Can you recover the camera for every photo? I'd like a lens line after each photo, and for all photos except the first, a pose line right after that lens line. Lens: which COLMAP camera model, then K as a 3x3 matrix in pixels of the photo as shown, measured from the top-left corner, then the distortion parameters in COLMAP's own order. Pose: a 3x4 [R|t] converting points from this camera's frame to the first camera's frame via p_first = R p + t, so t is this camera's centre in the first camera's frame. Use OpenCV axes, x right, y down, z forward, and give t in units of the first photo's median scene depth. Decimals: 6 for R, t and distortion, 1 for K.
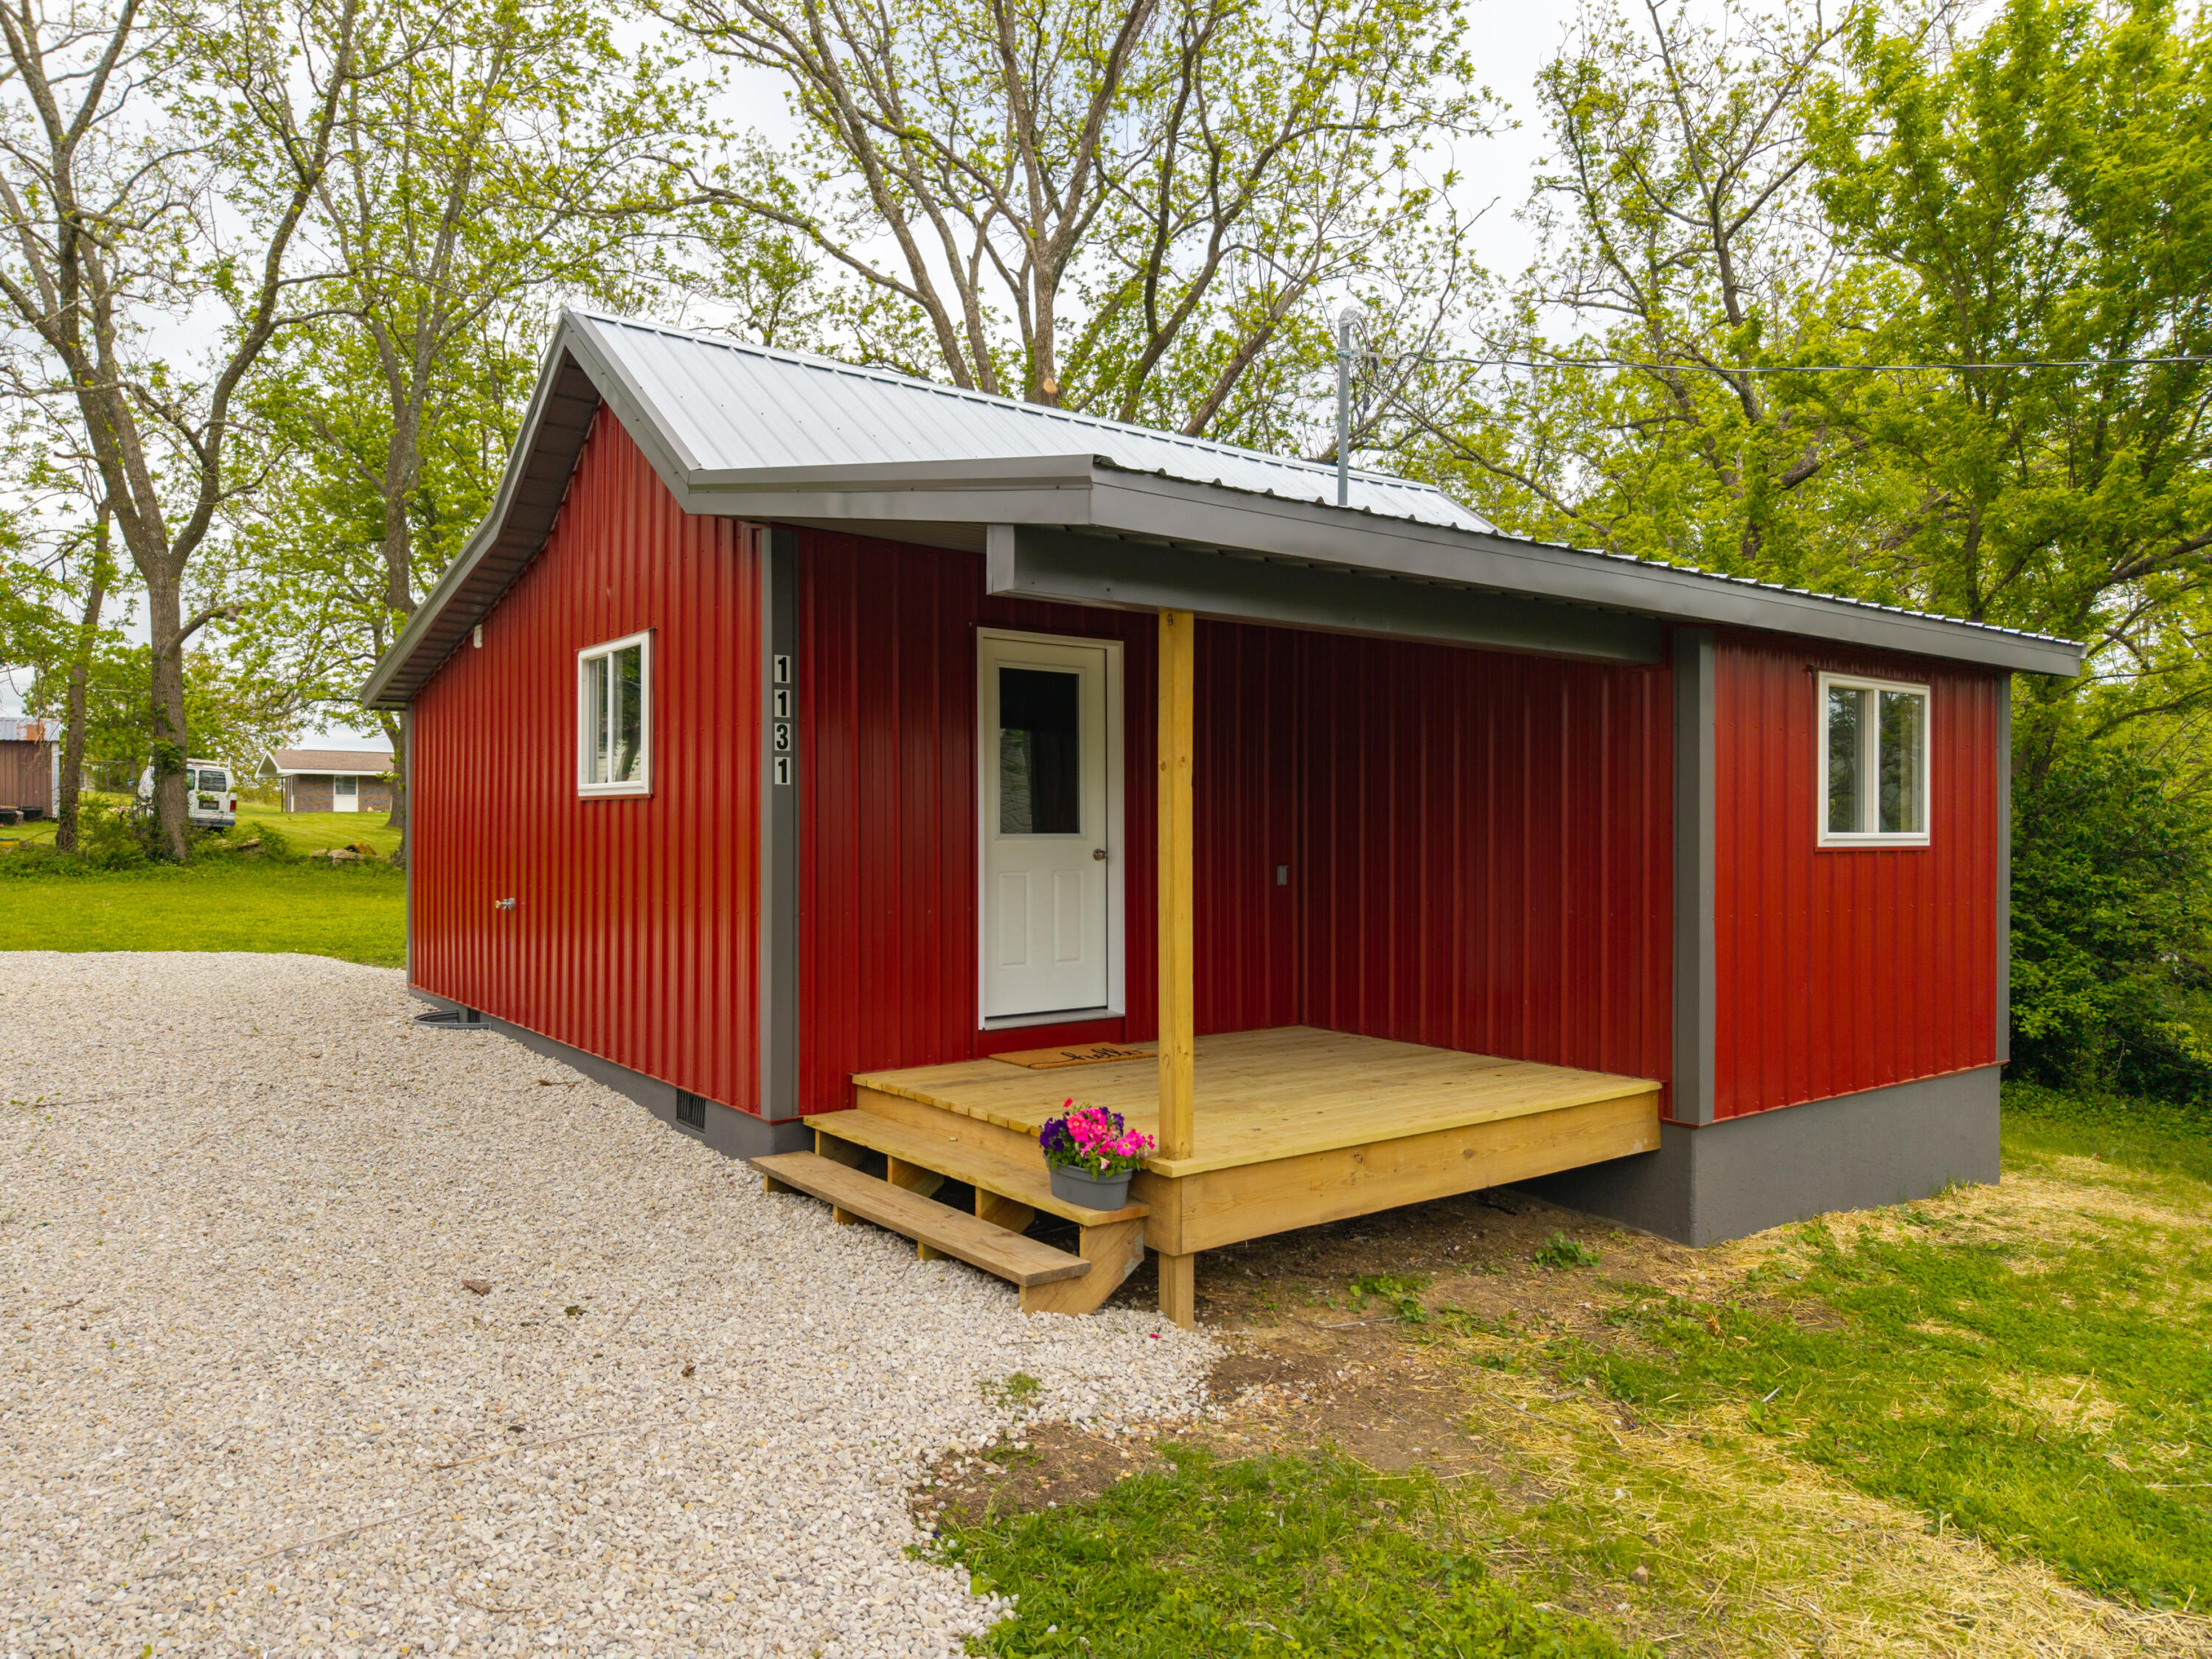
lens RADIAL K [[1488.7, 0, 1106.0], [0, 1488.7, 829.5], [0, 0, 1]] dist [-0.001671, 0.000455]
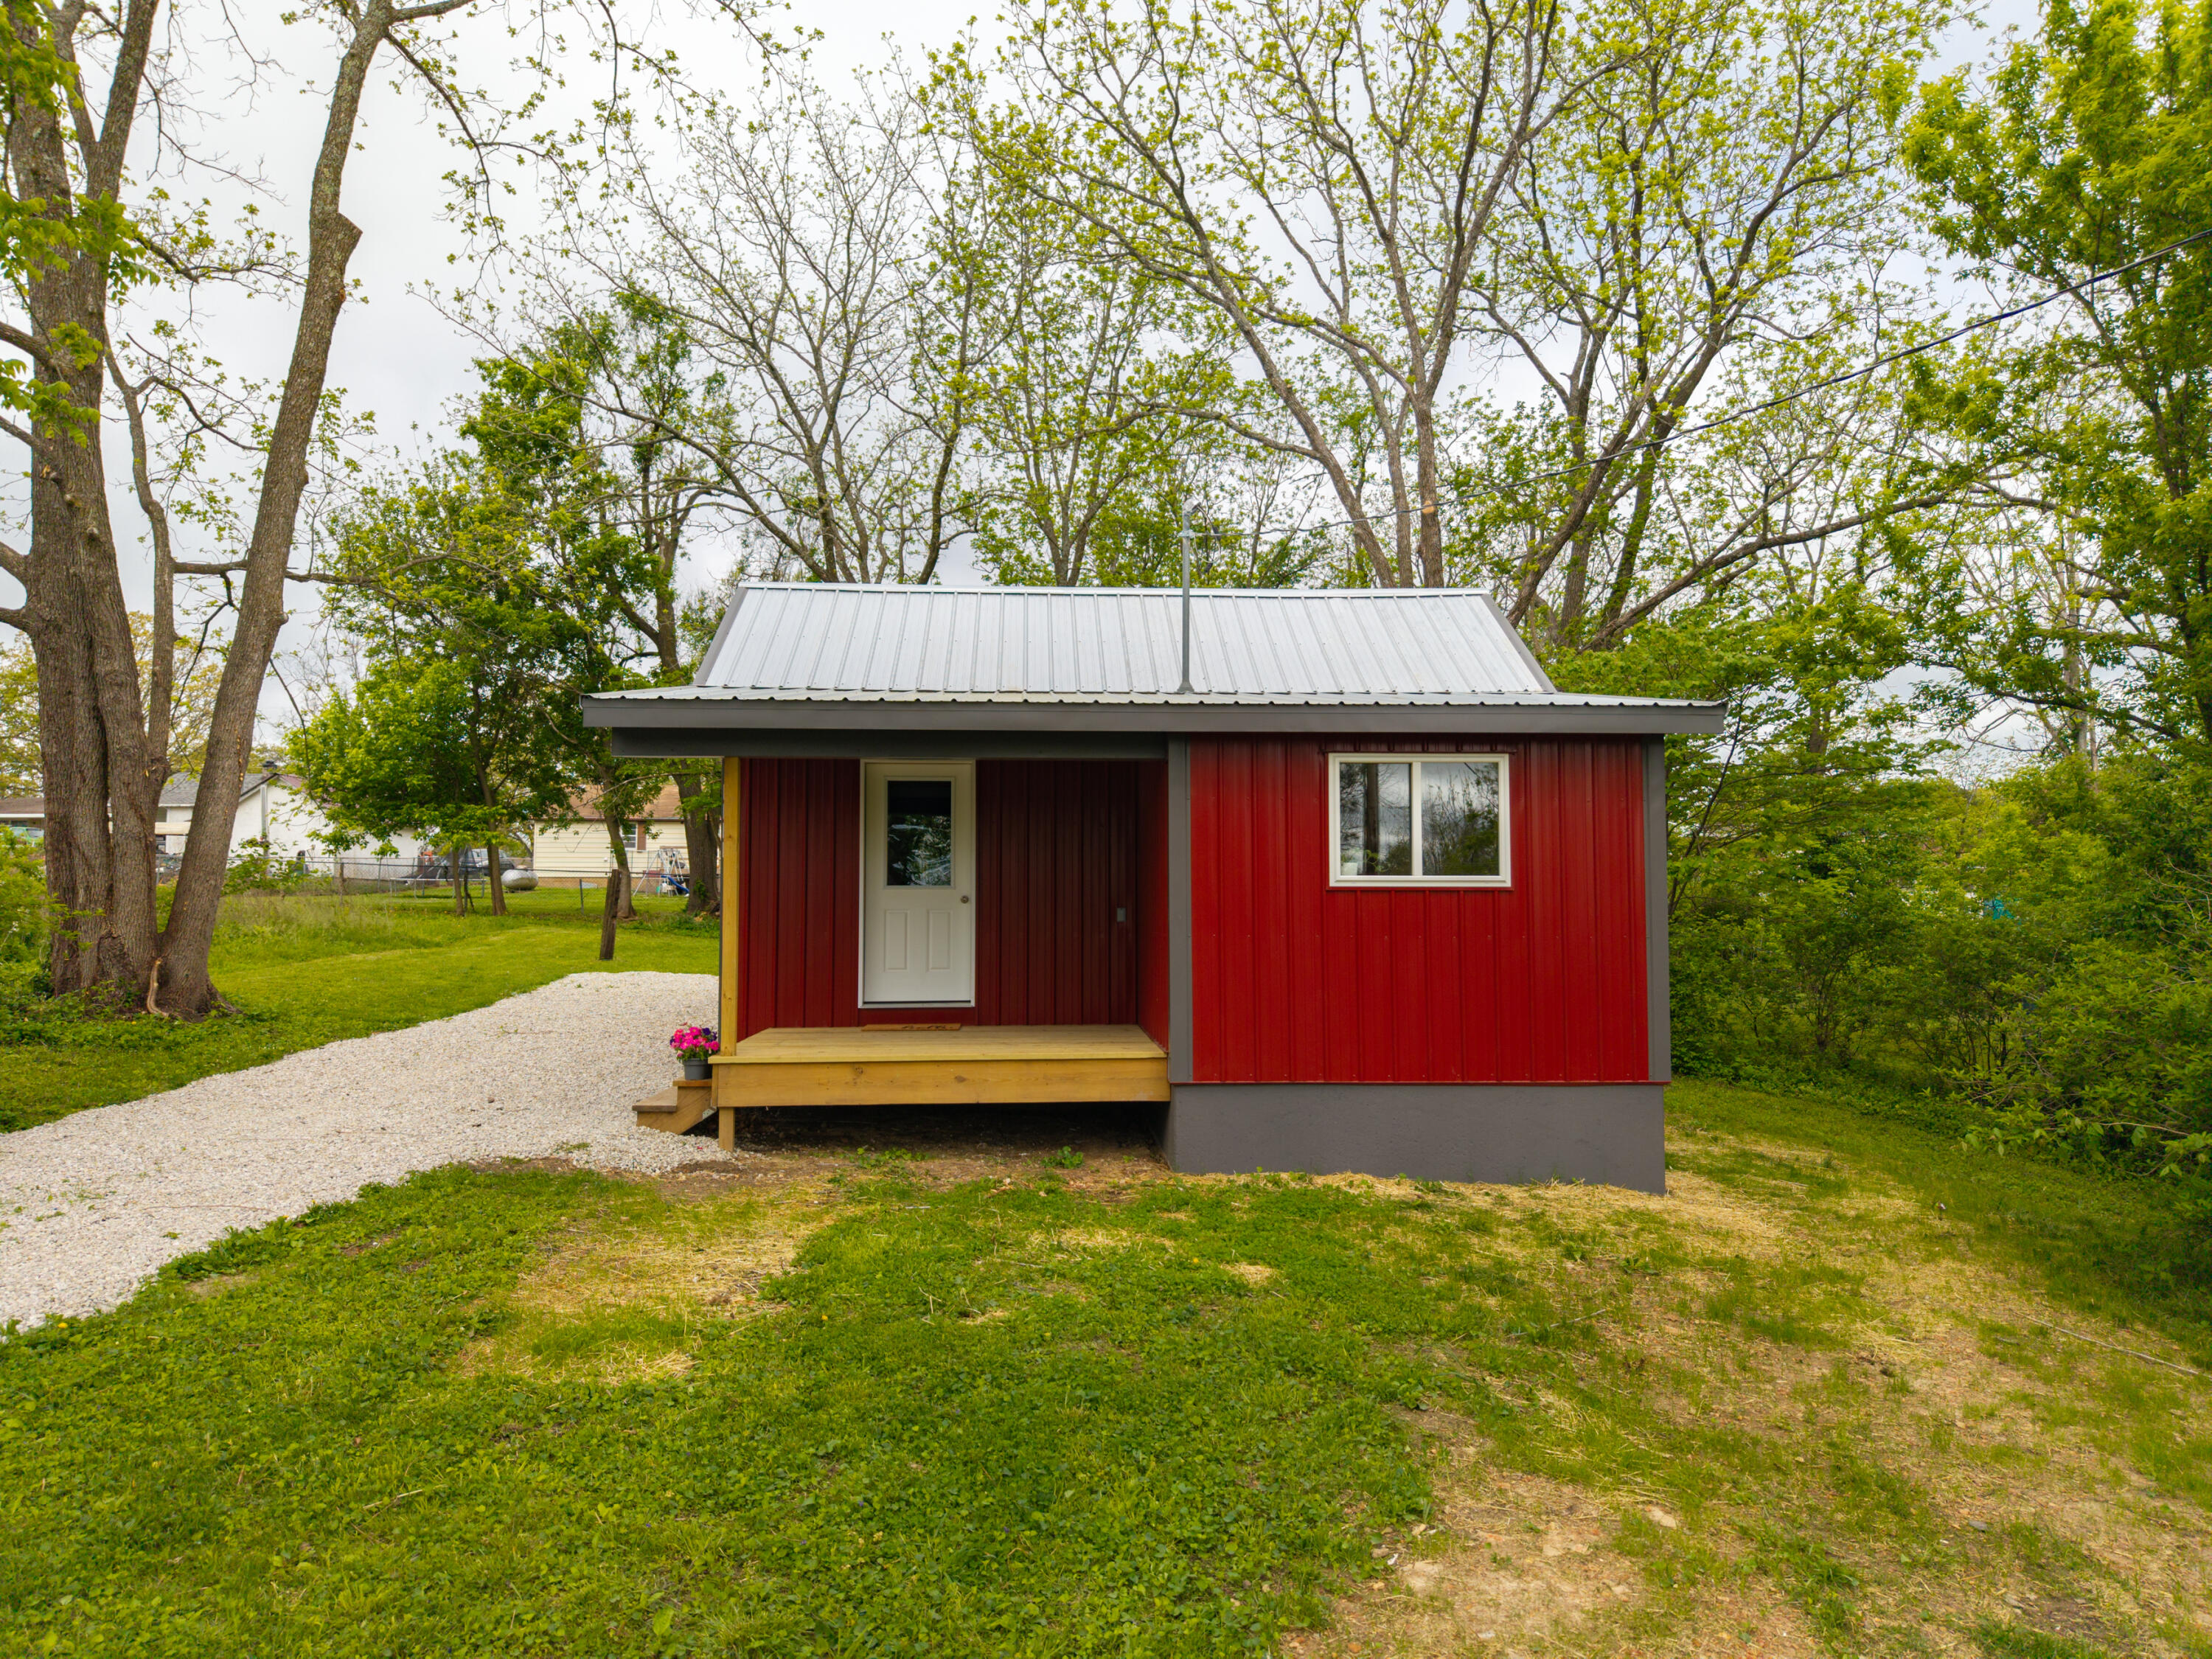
lens RADIAL K [[1477.9, 0, 1101.0], [0, 1477.9, 828.7], [0, 0, 1]] dist [0.031852, -0.025220]
pose [[0.828841, -0.035271, -0.558372, 0.321921], [0.002364, 0.998223, -0.059546, 0.011755], [0.559479, 0.048035, 0.827451, -0.057277]]
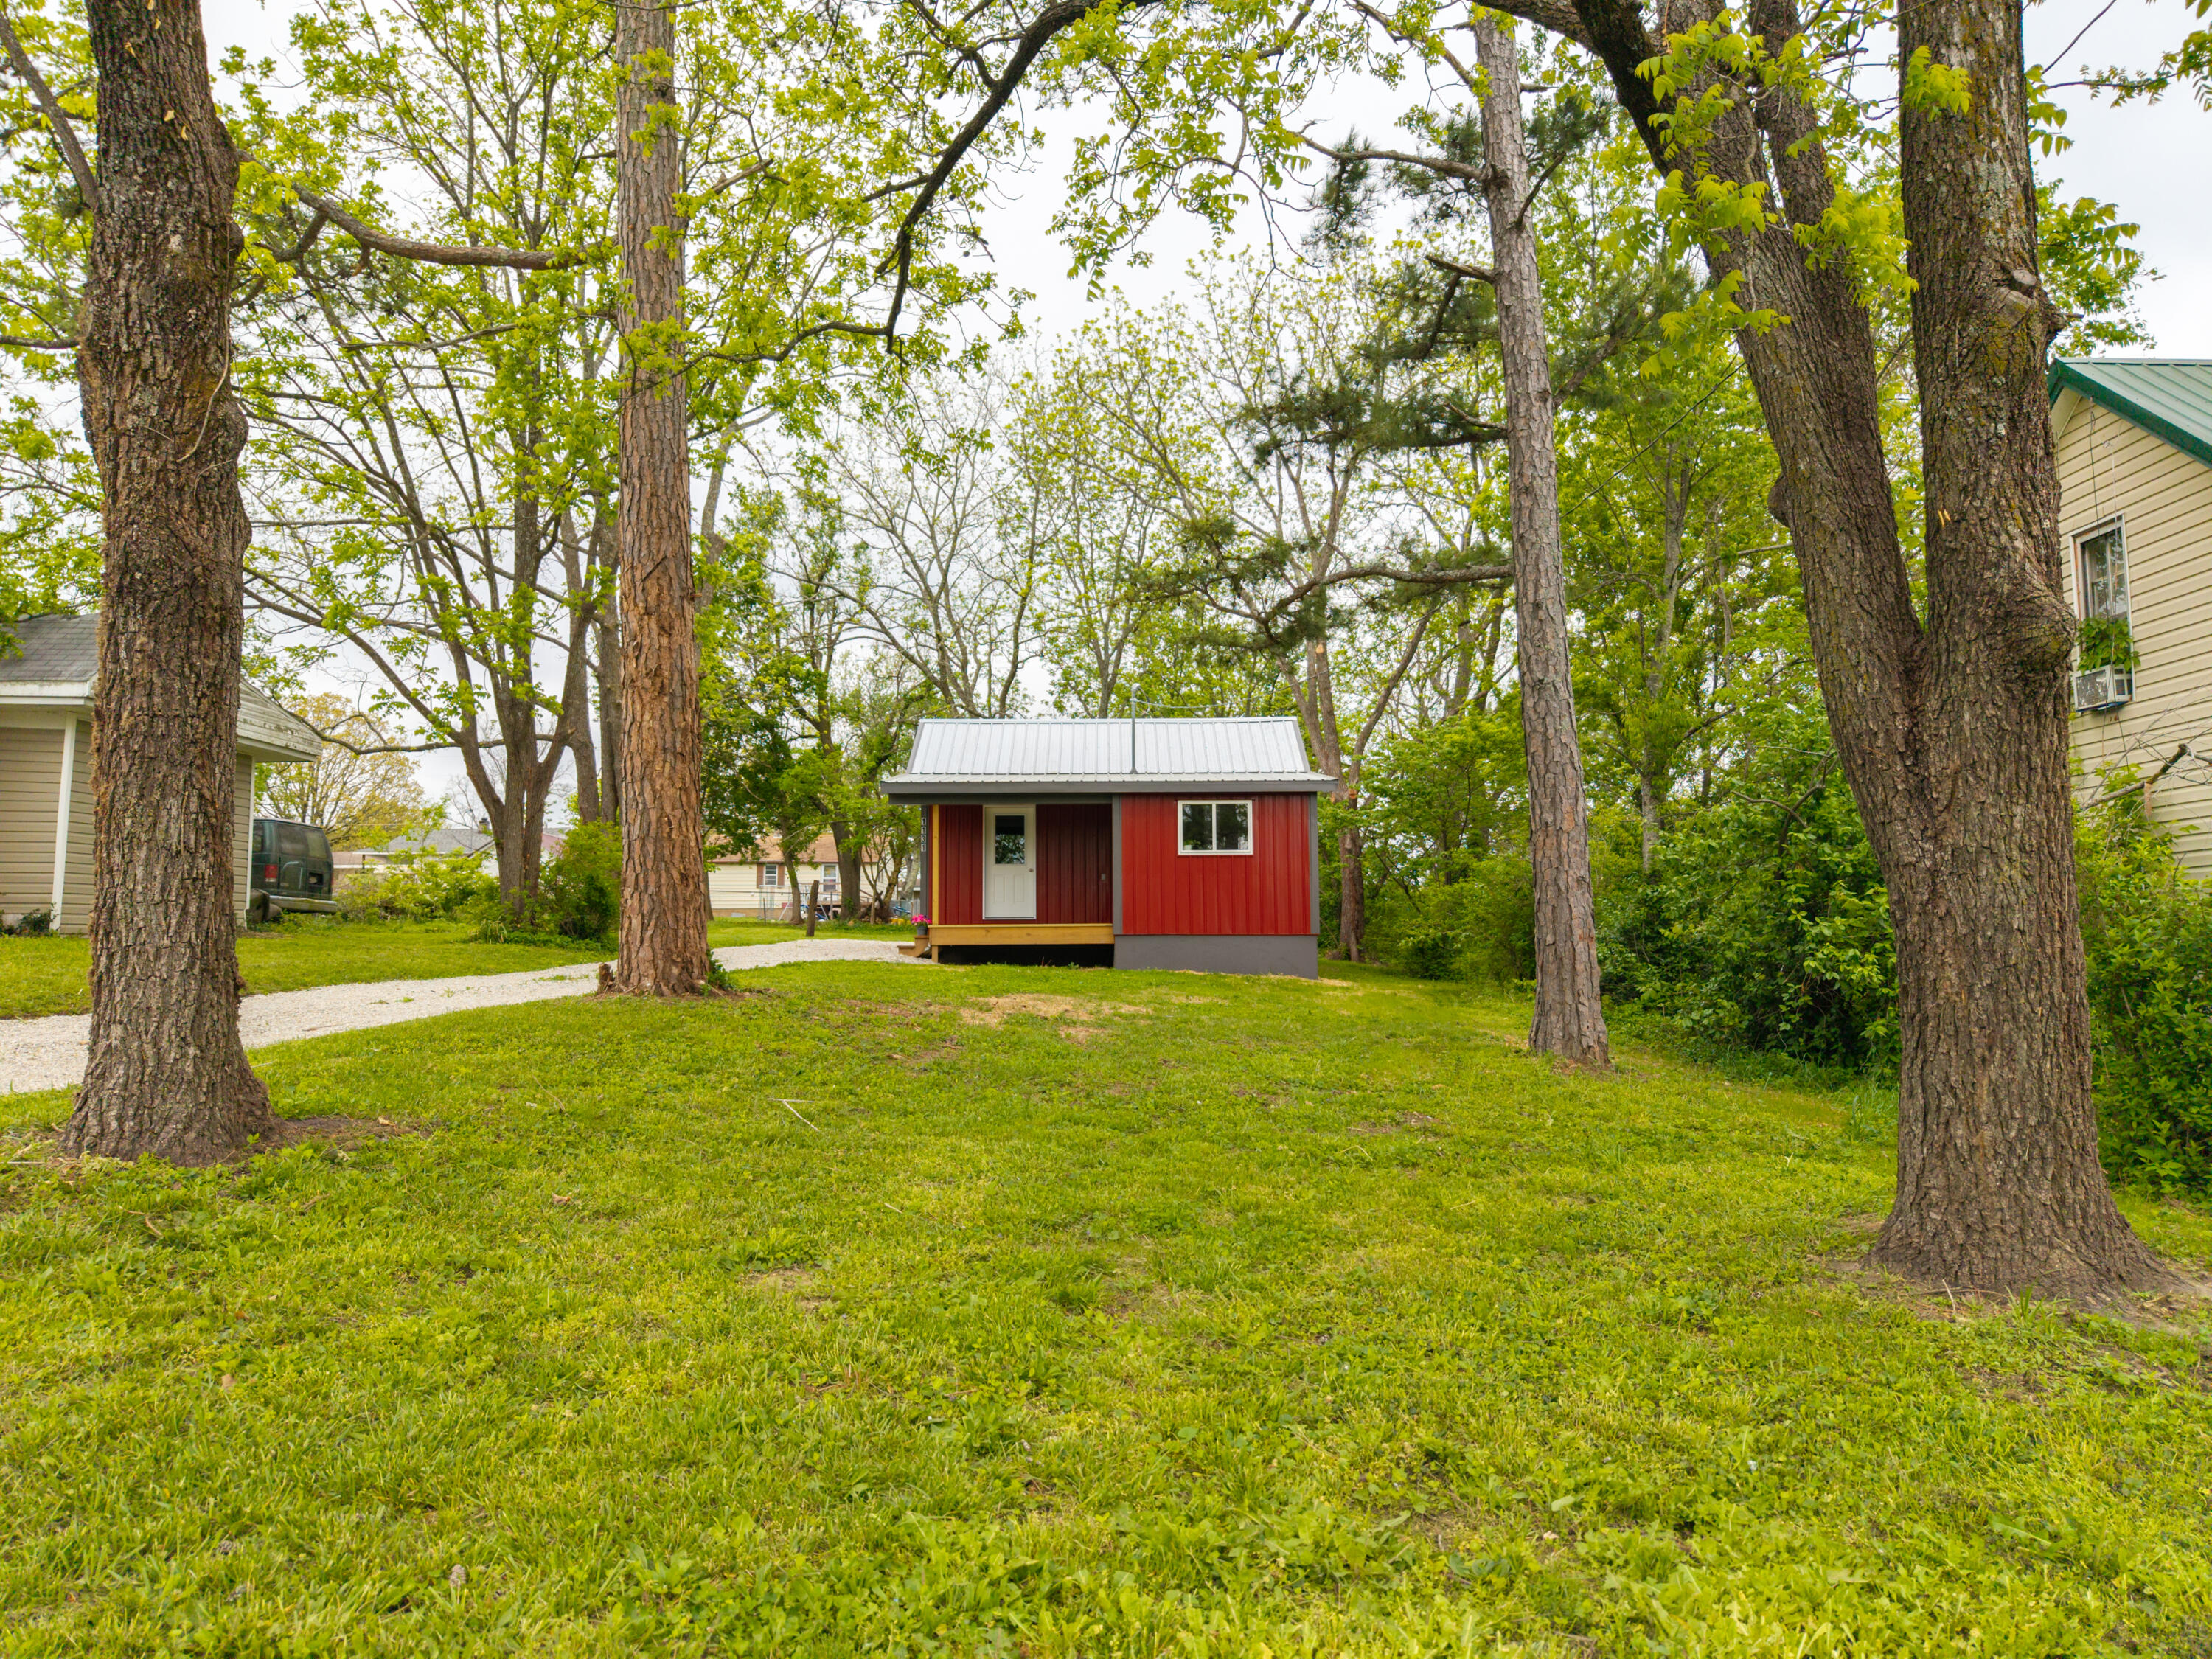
lens RADIAL K [[1477.9, 0, 1101.0], [0, 1477.9, 828.7], [0, 0, 1]] dist [0.031852, -0.025220]
pose [[0.797130, -0.064506, -0.600352, 0.700154], [0.008666, 0.995397, -0.095447, 0.079557], [0.603745, 0.070881, 0.794020, -0.503490]]
